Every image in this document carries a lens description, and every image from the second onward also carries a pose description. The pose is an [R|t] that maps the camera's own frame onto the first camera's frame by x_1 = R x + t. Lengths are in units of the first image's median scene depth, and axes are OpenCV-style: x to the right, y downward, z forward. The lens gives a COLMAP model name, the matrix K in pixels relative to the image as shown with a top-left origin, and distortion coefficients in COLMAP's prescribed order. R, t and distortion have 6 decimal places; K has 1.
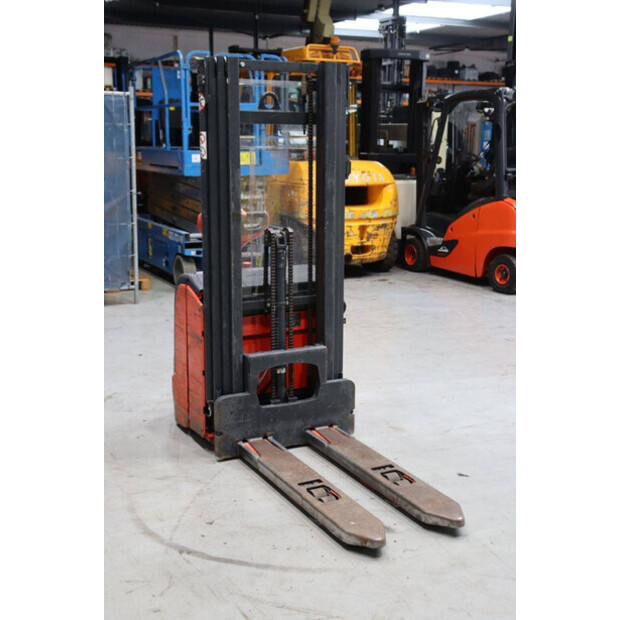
lens RADIAL K [[813.0, 0, 310.5], [0, 813.0, 307.8], [0, 0, 1]] dist [0.042080, 0.000000]
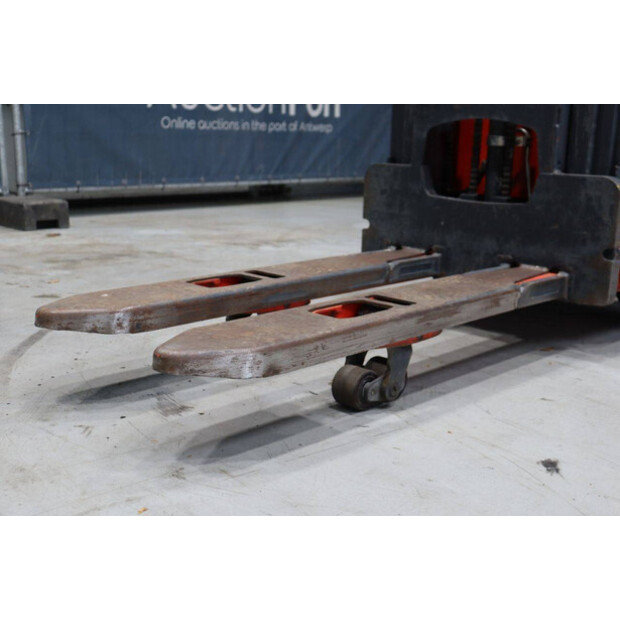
lens RADIAL K [[813.0, 0, 310.9], [0, 813.0, 312.1], [0, 0, 1]] dist [0.042080, 0.000000]
pose [[0.300562, 0.206898, -0.931051, 0.459173], [-0.209306, 0.966700, 0.147251, 0.136151], [0.930512, 0.150617, 0.333858, 0.756143]]
